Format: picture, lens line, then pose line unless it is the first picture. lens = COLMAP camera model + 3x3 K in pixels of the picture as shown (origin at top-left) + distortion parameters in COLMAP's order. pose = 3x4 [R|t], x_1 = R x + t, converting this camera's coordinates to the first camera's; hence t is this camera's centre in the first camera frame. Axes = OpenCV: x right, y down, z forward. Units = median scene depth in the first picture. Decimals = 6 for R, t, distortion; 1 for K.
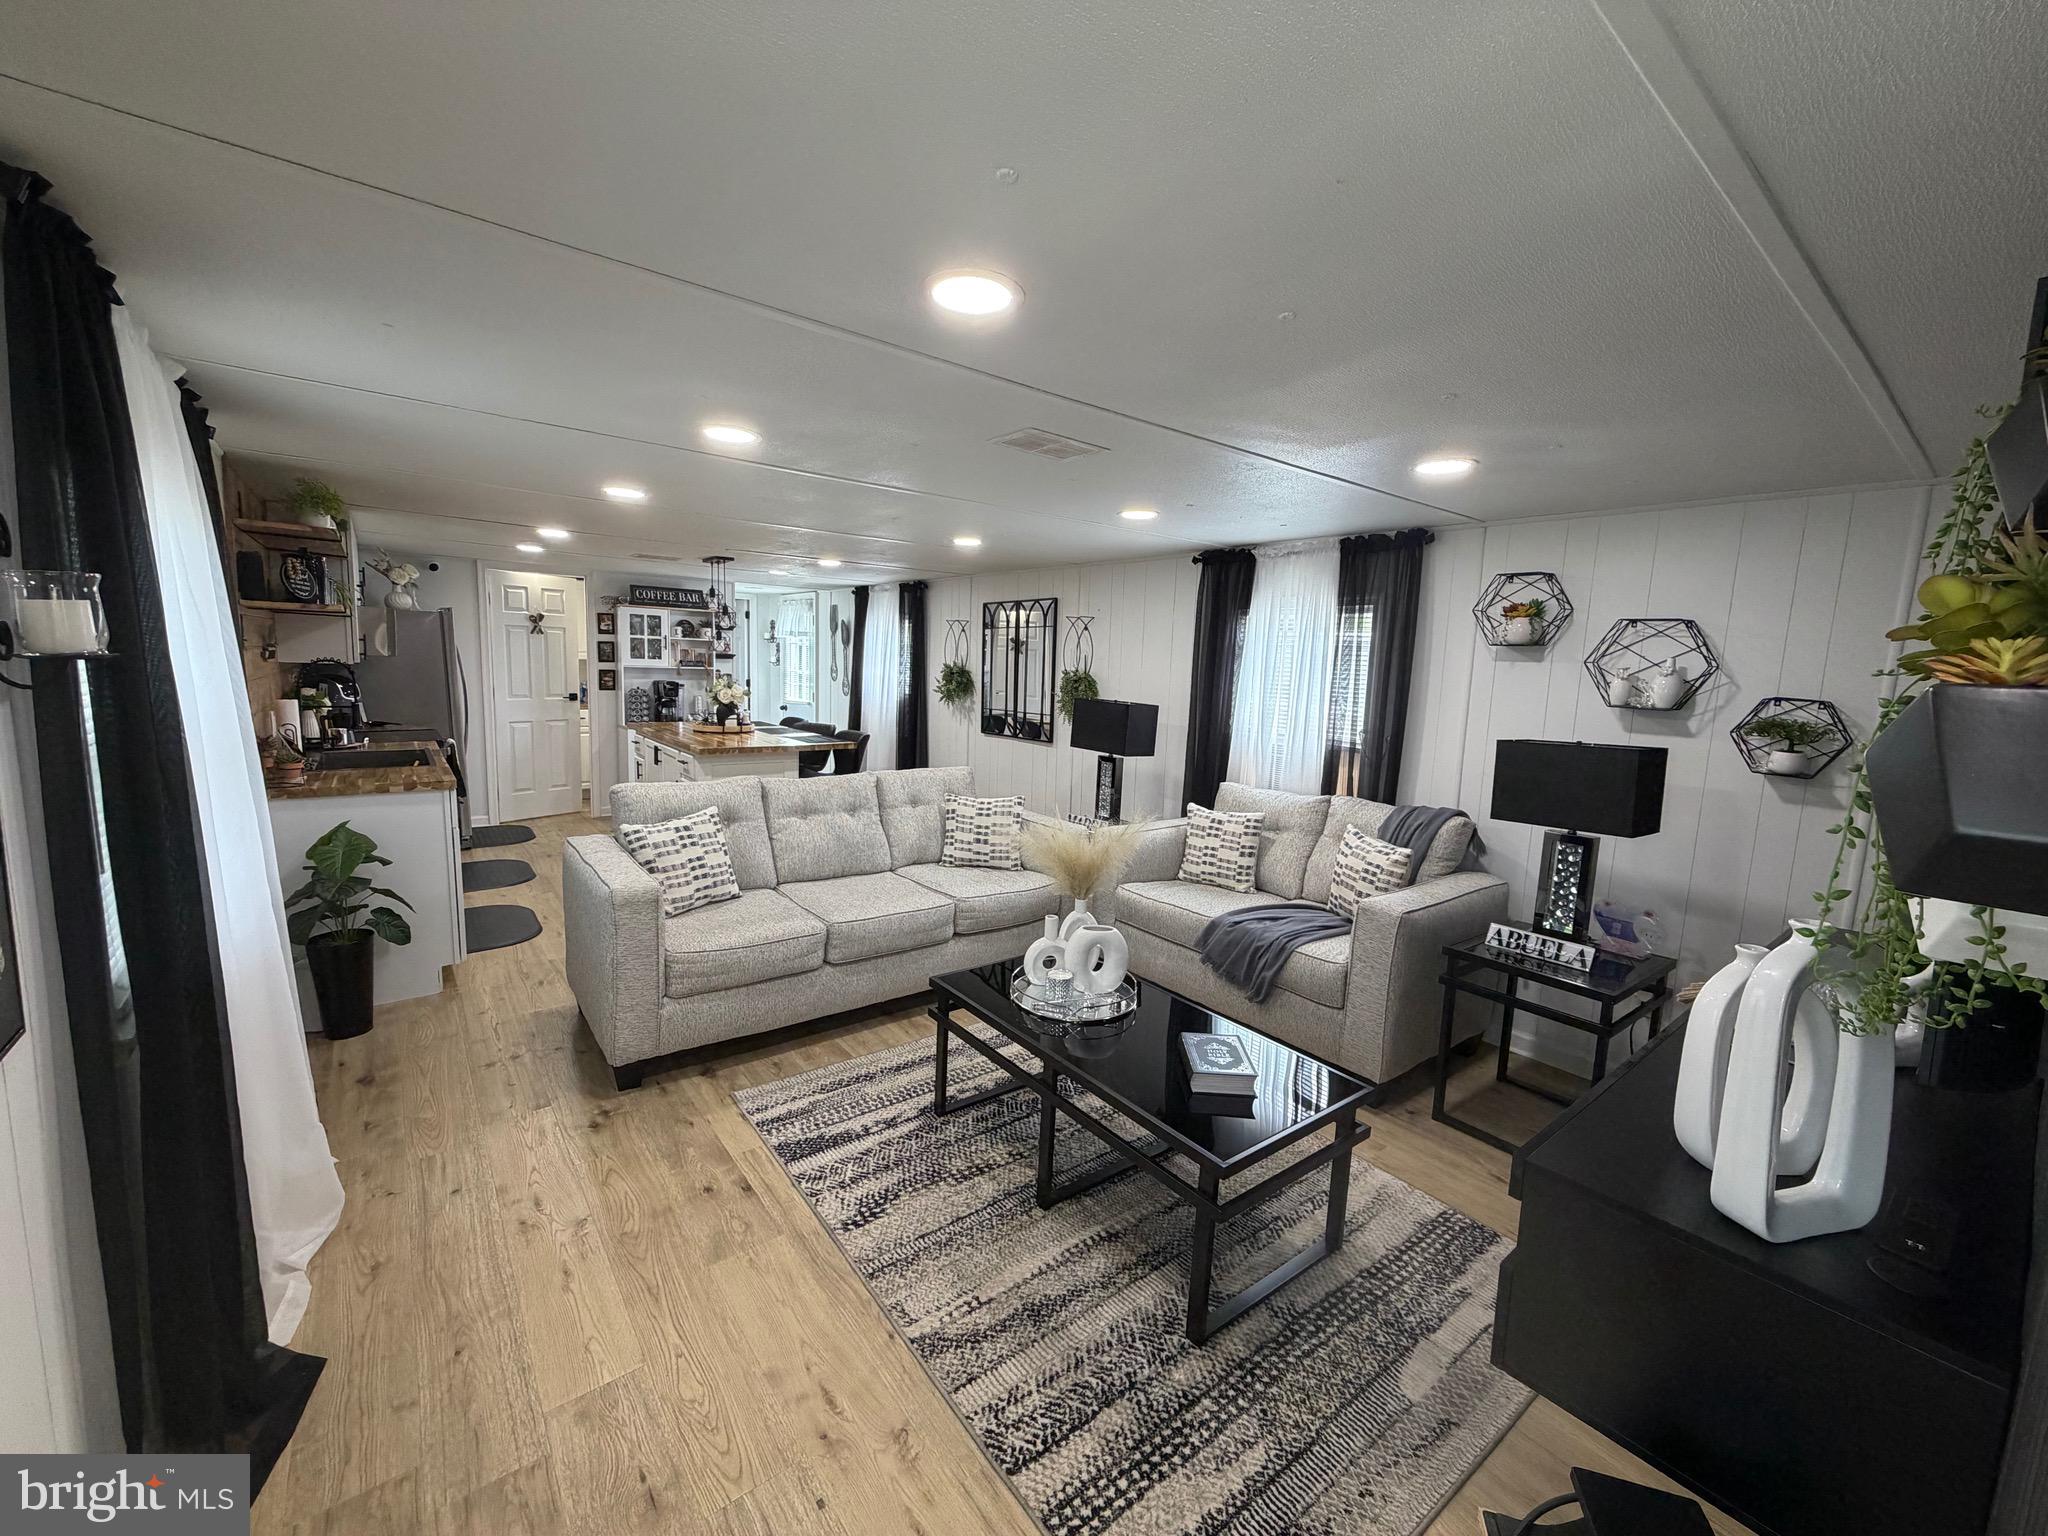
lens RADIAL K [[812.4, 0, 1018.6], [0, 812.4, 766.1], [0, 0, 1]] dist [-0.000393, 0.000058]
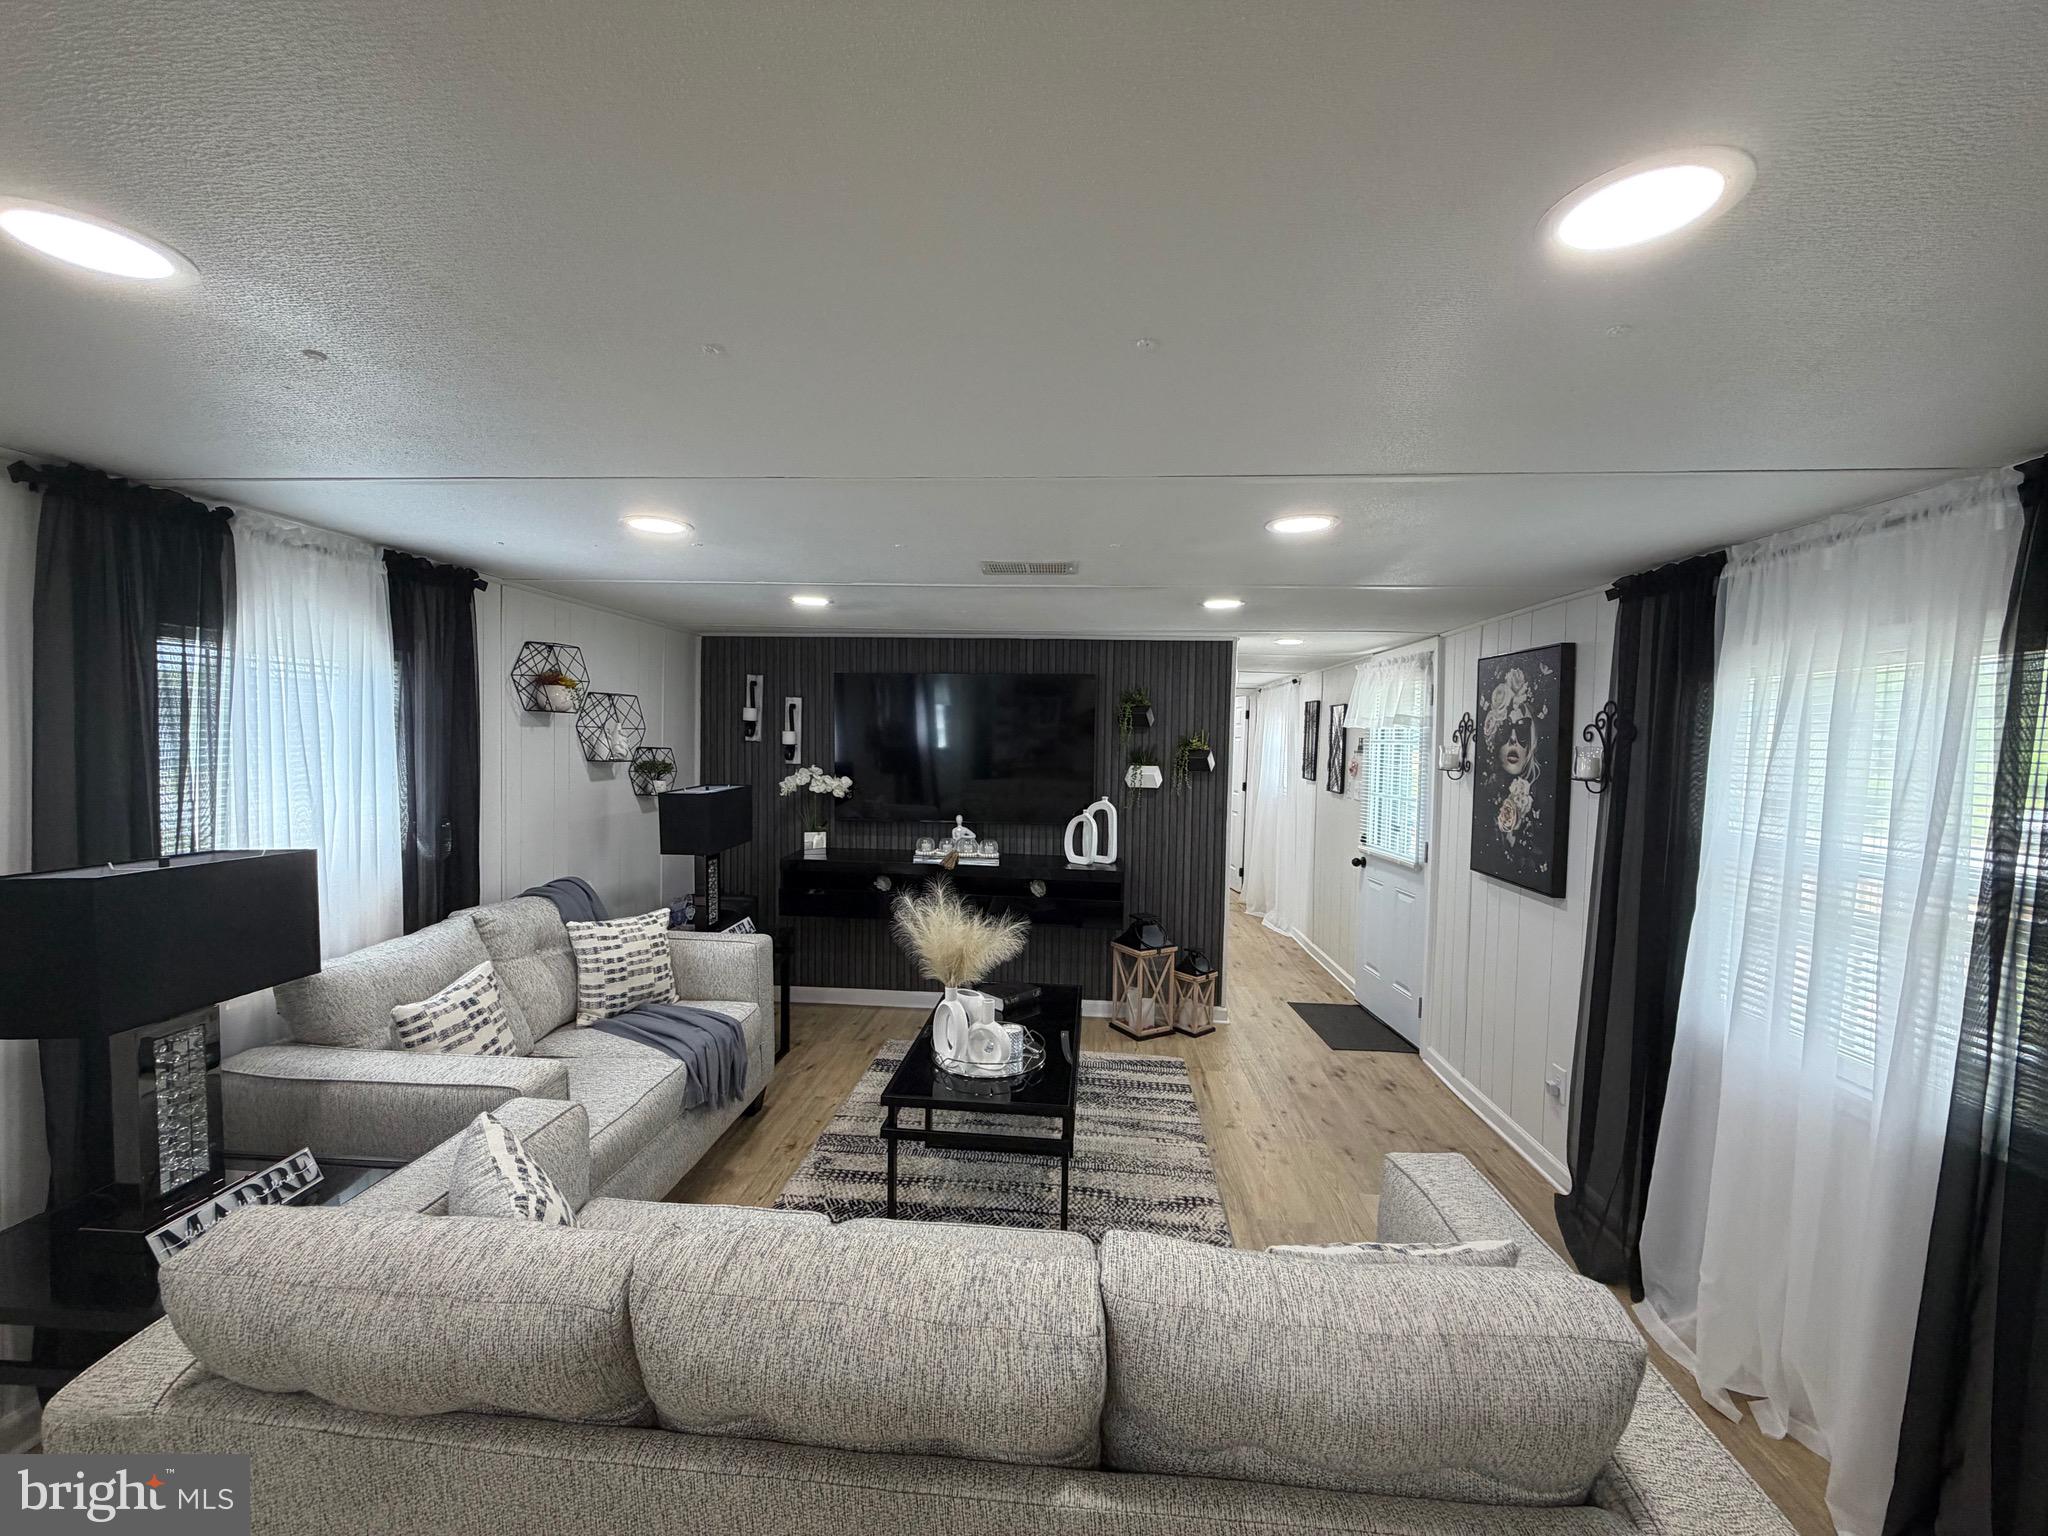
lens RADIAL K [[812.4, 0, 1018.6], [0, 812.4, 766.1], [0, 0, 1]] dist [-0.000393, 0.000058]
pose [[-0.730891, -0.080717, 0.677704, -0.762153], [0.041263, 0.985939, 0.161930, -0.316587], [-0.681246, 0.146317, -0.717284, 1.915301]]
